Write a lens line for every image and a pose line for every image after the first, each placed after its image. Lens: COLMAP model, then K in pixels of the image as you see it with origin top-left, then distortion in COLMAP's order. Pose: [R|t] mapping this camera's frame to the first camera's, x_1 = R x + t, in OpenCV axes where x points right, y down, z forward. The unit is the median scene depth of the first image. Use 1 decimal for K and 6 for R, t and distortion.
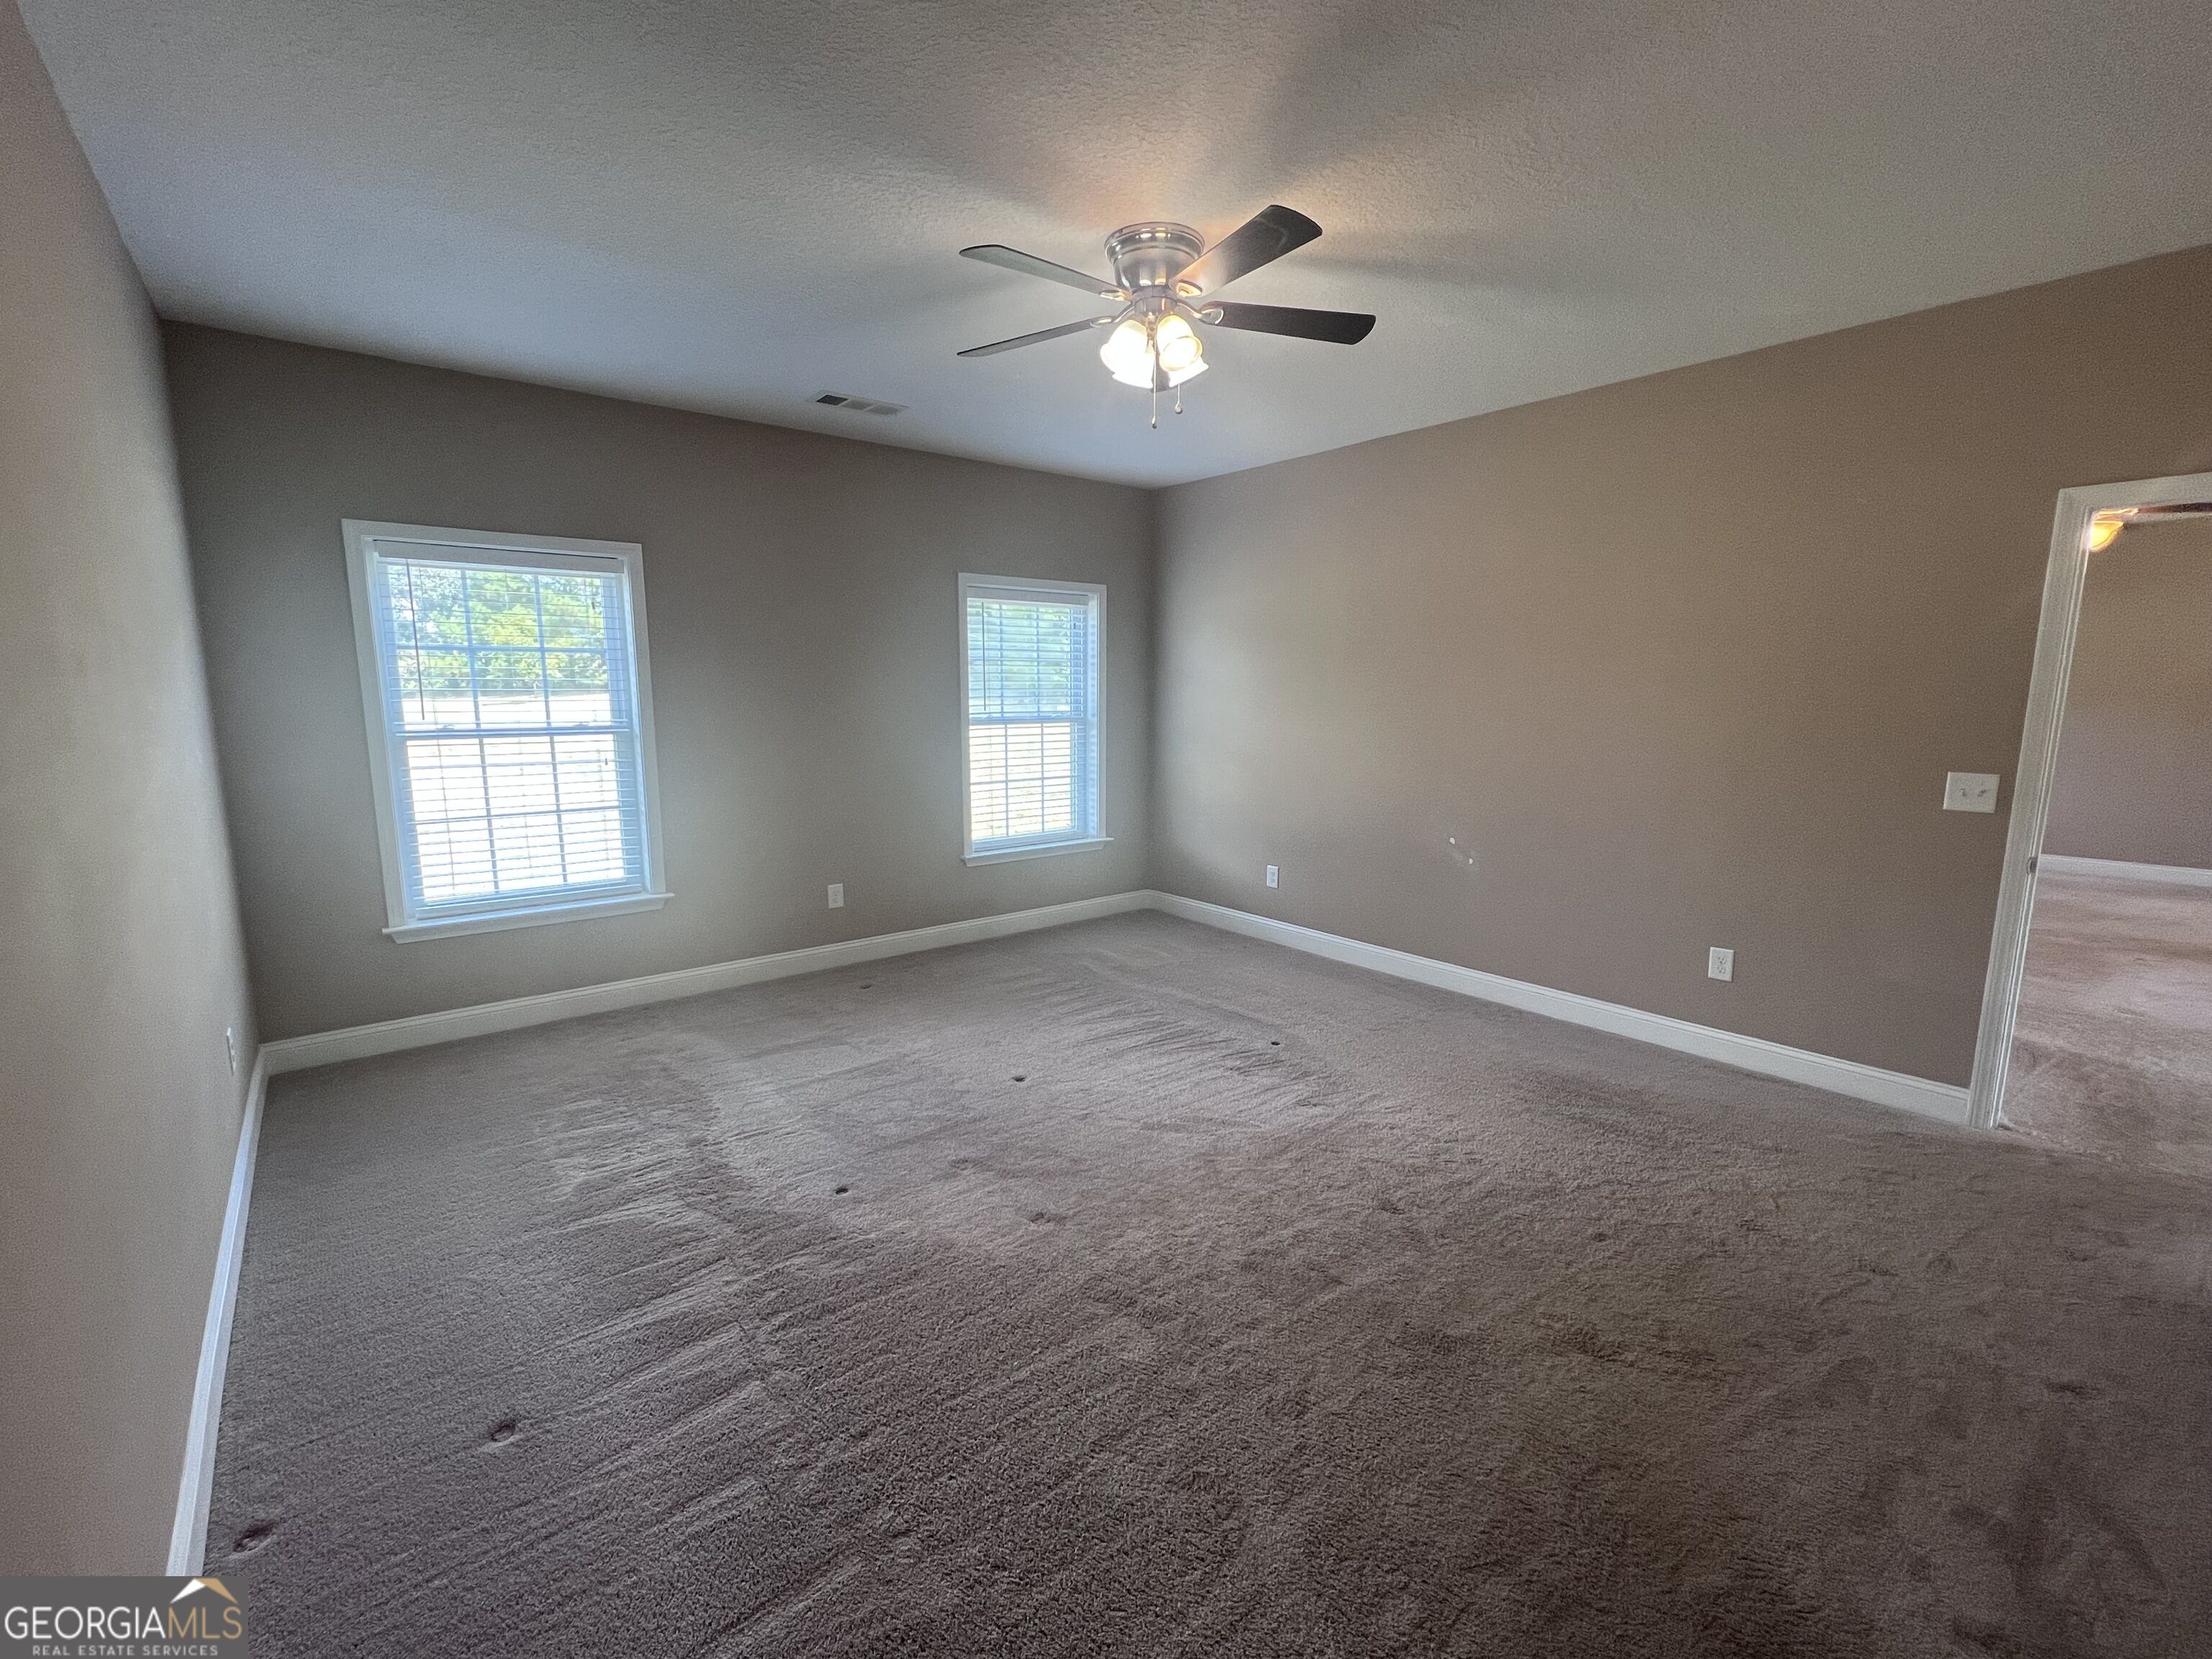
lens RADIAL K [[981.7, 0, 1082.4], [0, 981.7, 825.5], [0, 0, 1]] dist [0.001989, -0.002600]
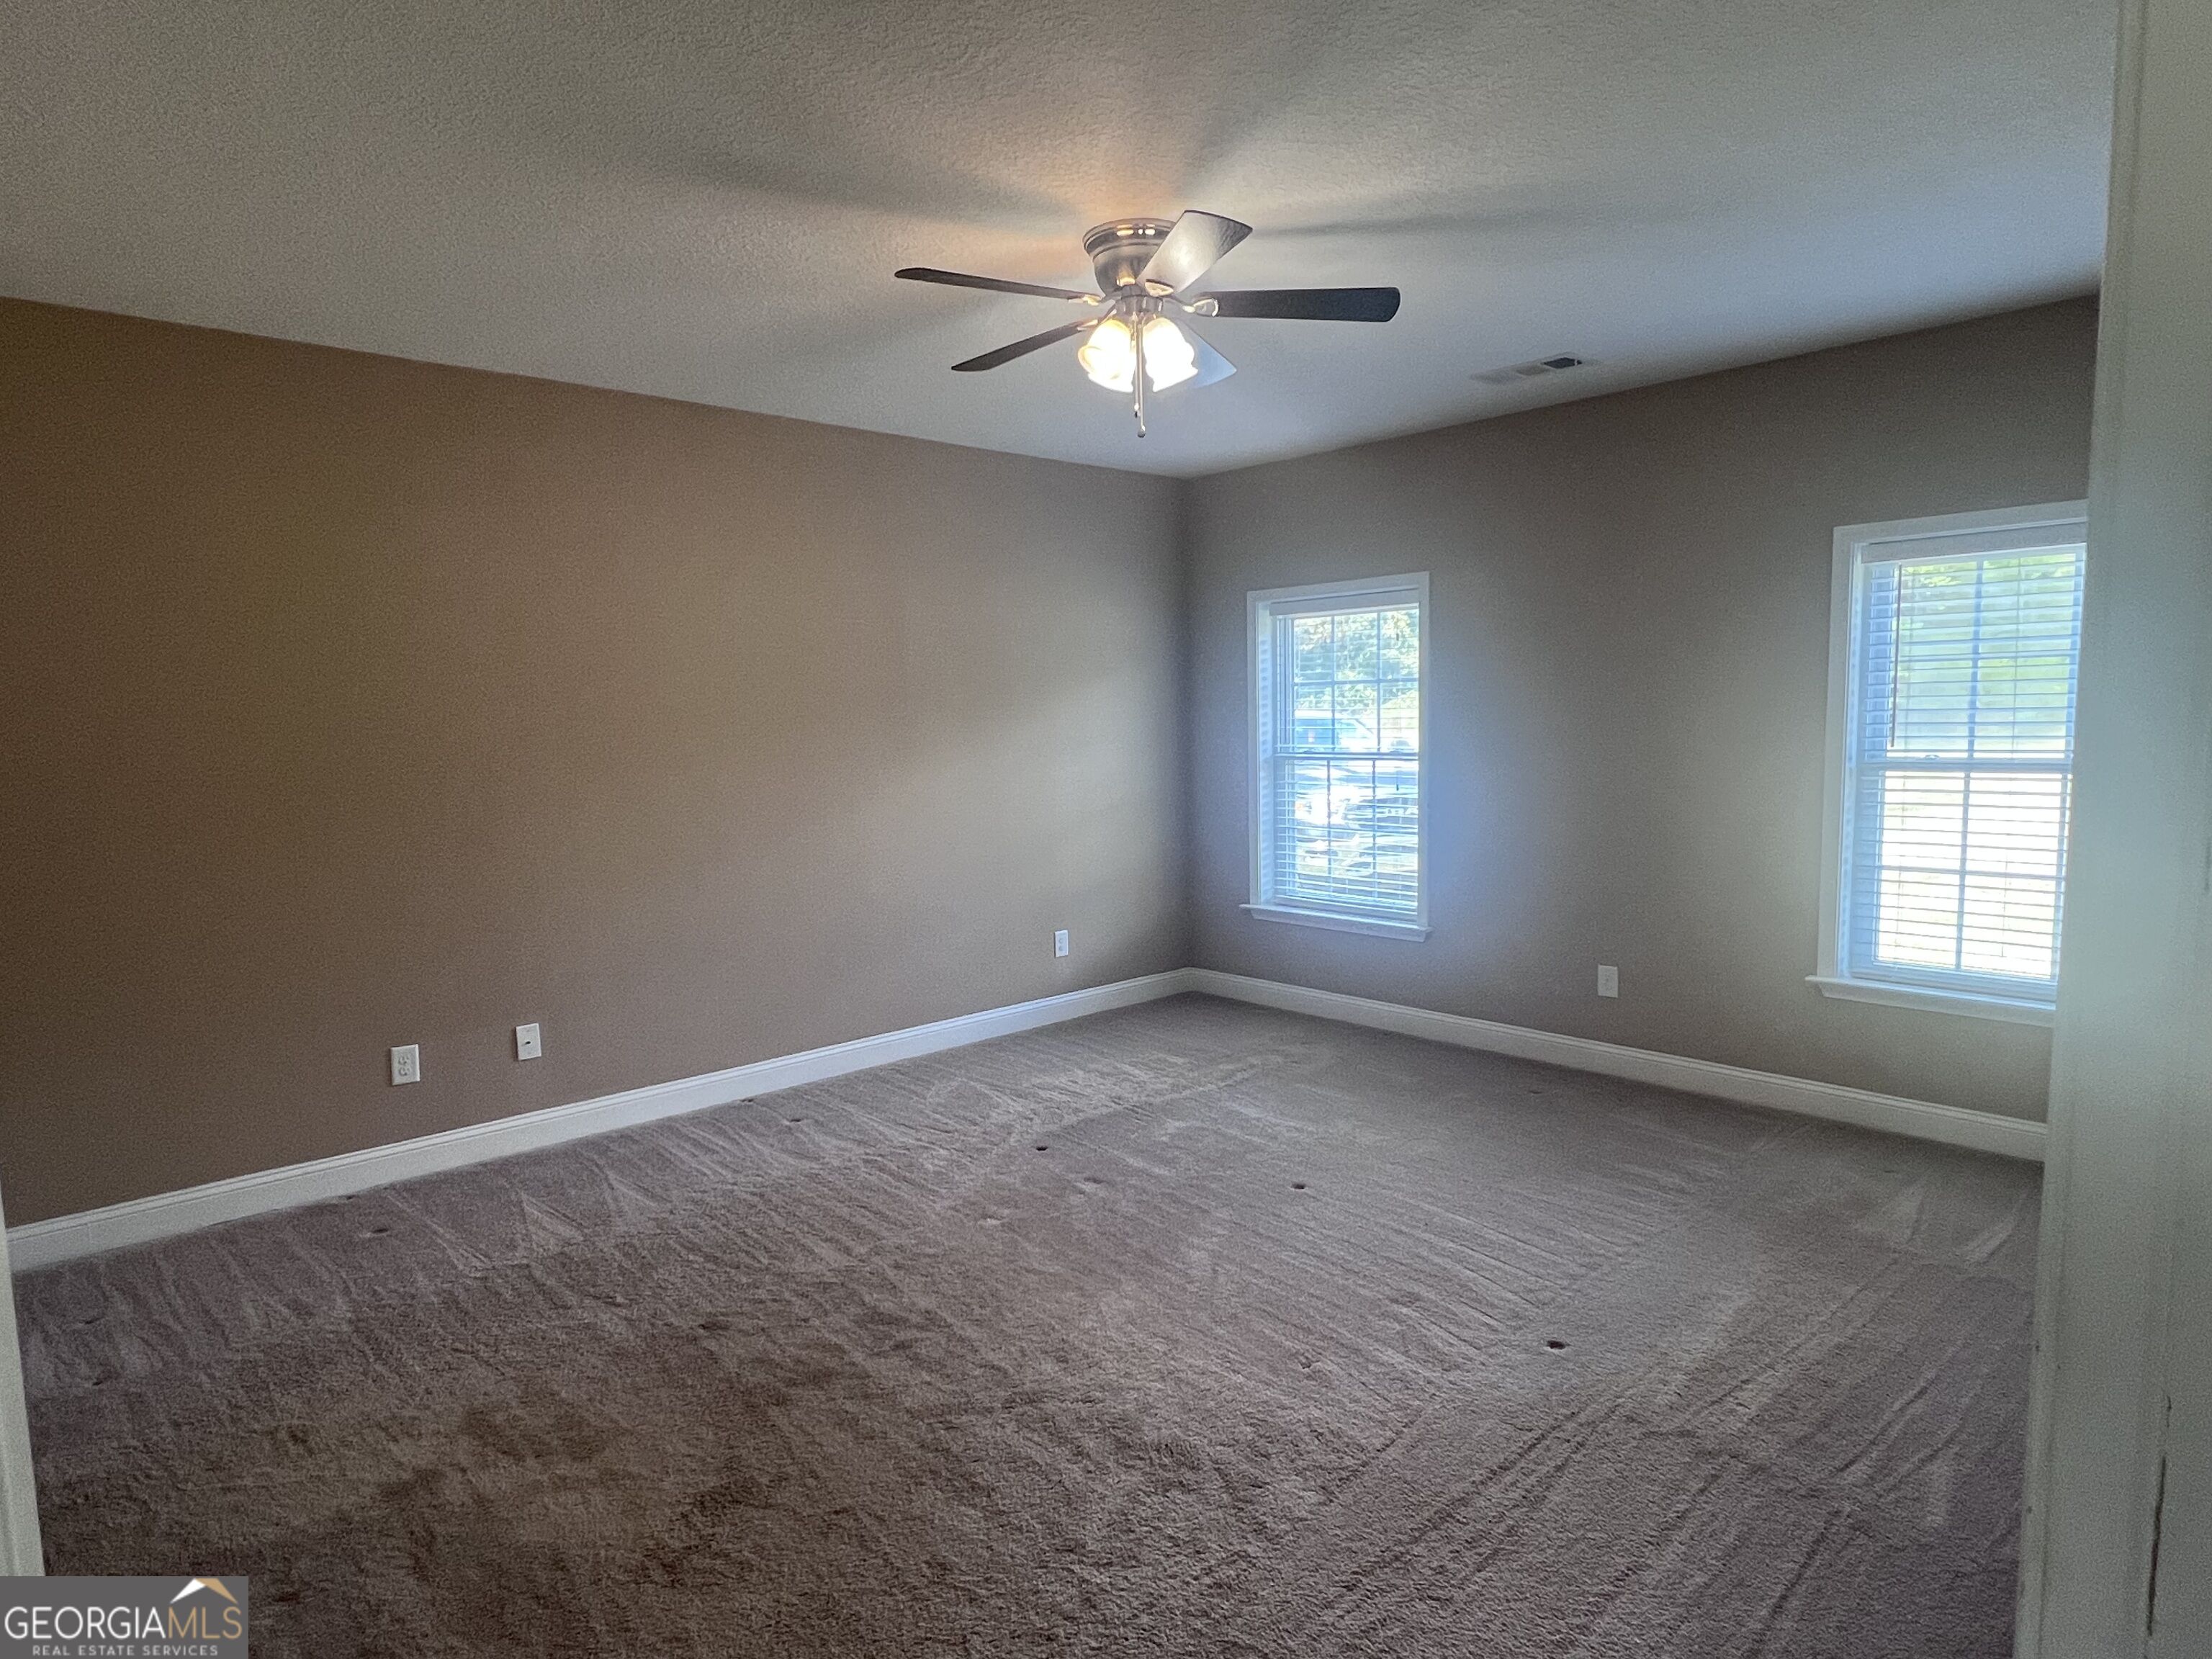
lens RADIAL K [[1220.8, 0, 1108.8], [0, 1220.8, 832.6], [0, 0, 1]] dist [-0.037735, 0.000320]
pose [[0.063044, 0.089872, -0.993956, 0.595939], [-0.121154, 0.989261, 0.081763, -0.066877], [0.990630, 0.115267, 0.073255, 0.477658]]
